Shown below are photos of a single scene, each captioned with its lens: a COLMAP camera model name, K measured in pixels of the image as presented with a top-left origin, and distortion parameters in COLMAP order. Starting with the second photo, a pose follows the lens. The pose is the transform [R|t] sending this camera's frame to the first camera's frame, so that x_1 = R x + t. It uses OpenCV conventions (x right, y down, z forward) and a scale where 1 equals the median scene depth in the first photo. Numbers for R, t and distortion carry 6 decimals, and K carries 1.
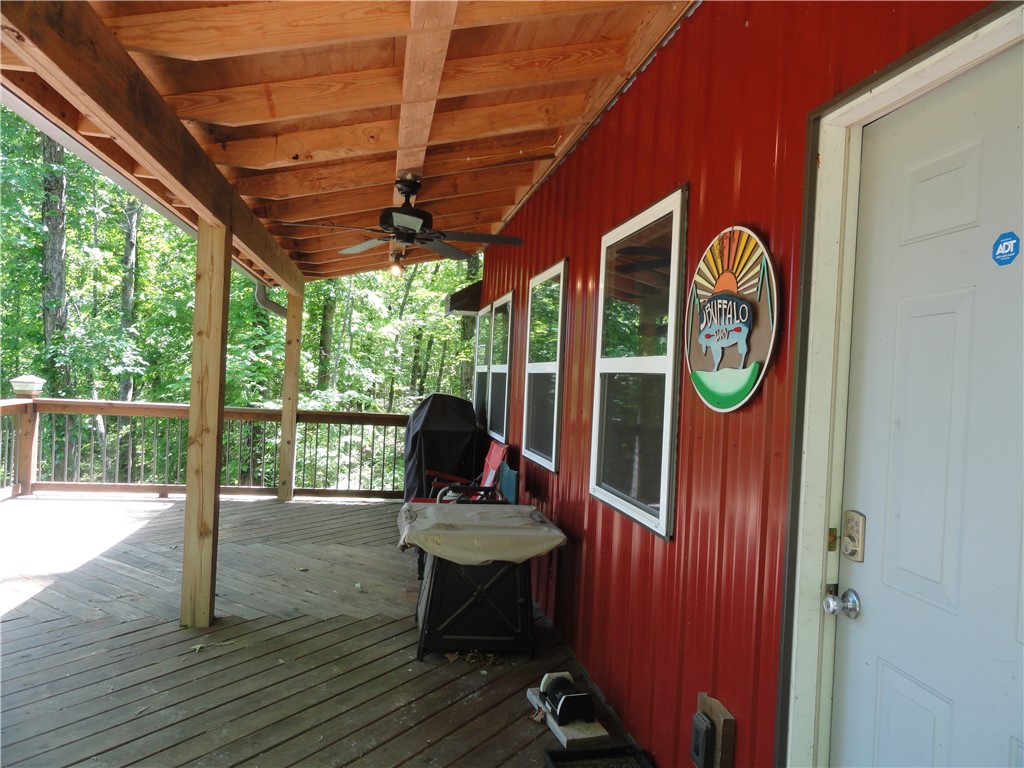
lens RADIAL K [[709.6, 0, 510.5], [0, 709.6, 382.1], [0, 0, 1]] dist [-0.003367, 0.005793]
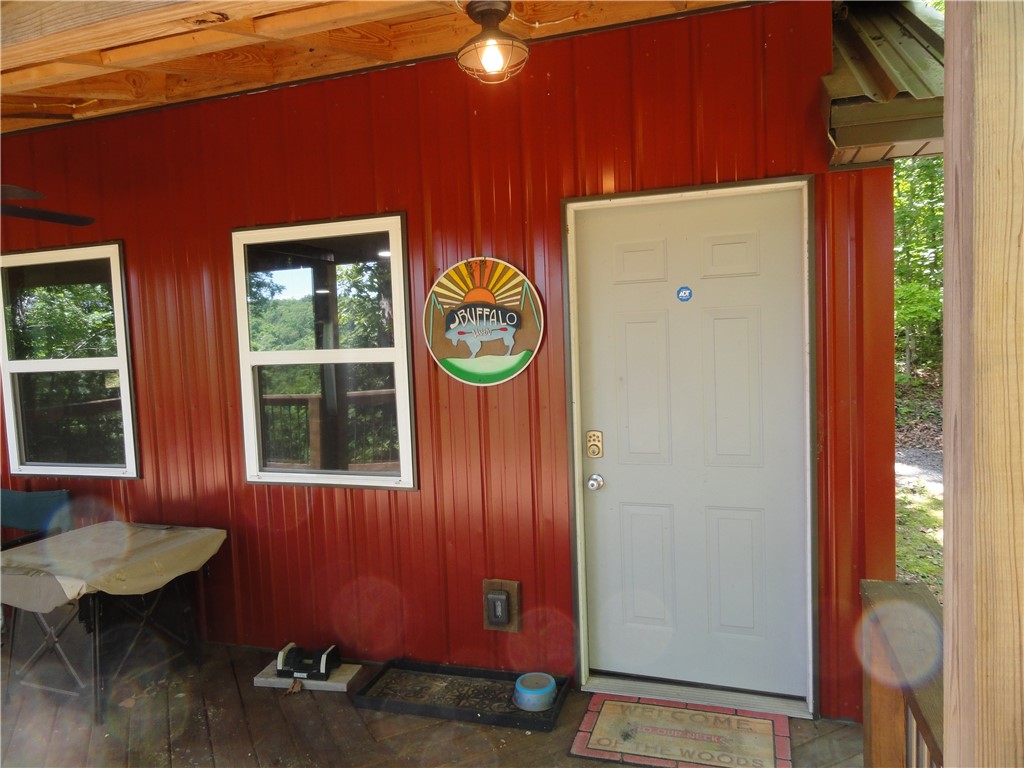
lens RADIAL K [[709.6, 0, 510.5], [0, 709.6, 382.1], [0, 0, 1]] dist [-0.003367, 0.005793]
pose [[0.479954, -0.124044, 0.868480, -0.564063], [0.066538, 0.992249, 0.104950, -0.068527], [-0.874767, 0.007415, 0.484488, 0.152058]]
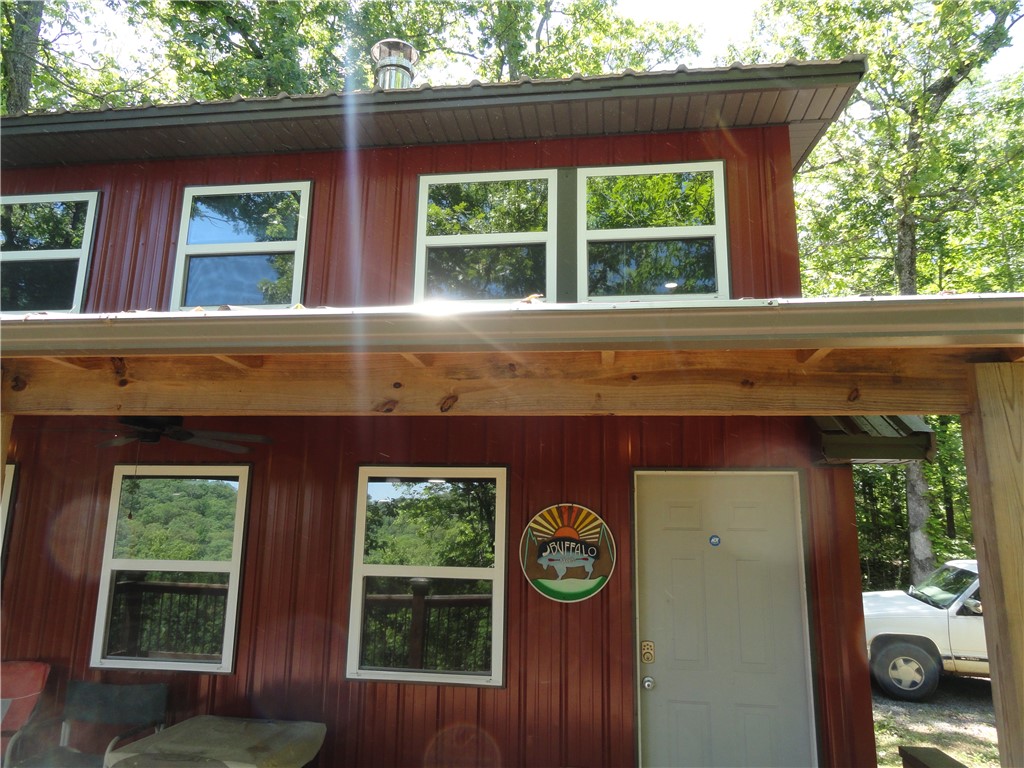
lens RADIAL K [[709.6, 0, 510.5], [0, 709.6, 382.1], [0, 0, 1]] dist [-0.003367, 0.005793]
pose [[0.312028, 0.150453, 0.938084, -0.975571], [0.004339, 0.987145, -0.159765, -0.142526], [-0.950063, 0.053921, 0.307364, 0.320441]]
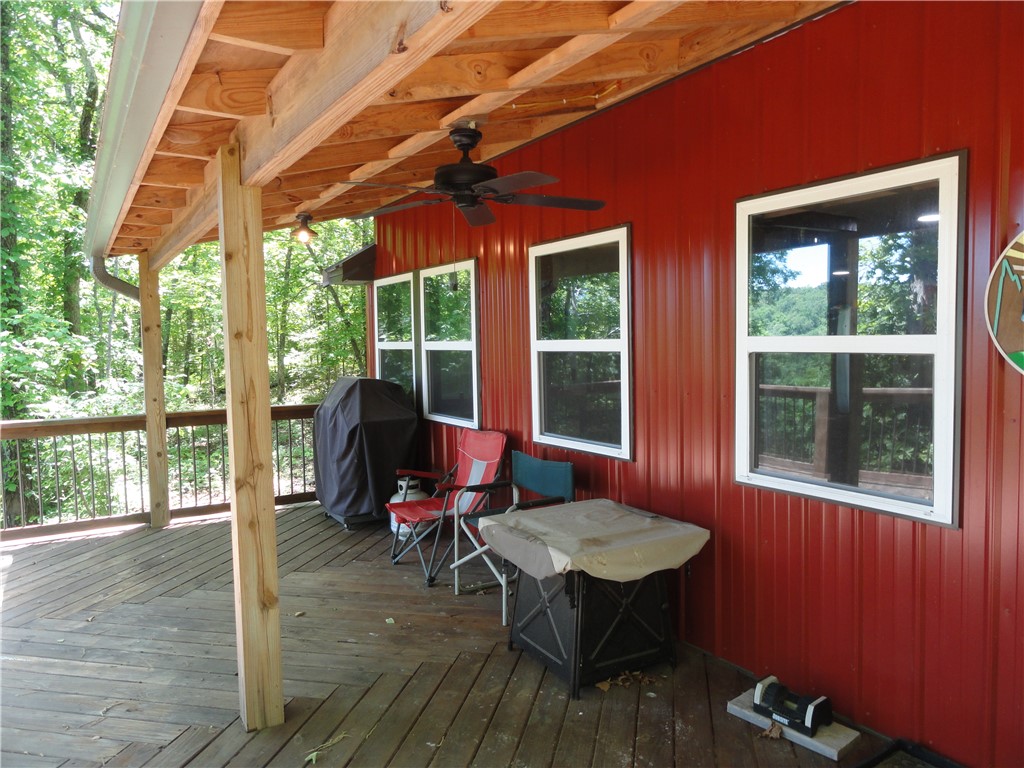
lens RADIAL K [[709.6, 0, 510.5], [0, 709.6, 382.1], [0, 0, 1]] dist [-0.003367, 0.005793]
pose [[0.927633, -0.088449, 0.362868, -0.470617], [0.066134, 0.995101, 0.073492, -0.058886], [-0.367591, -0.044176, 0.928938, 0.238216]]
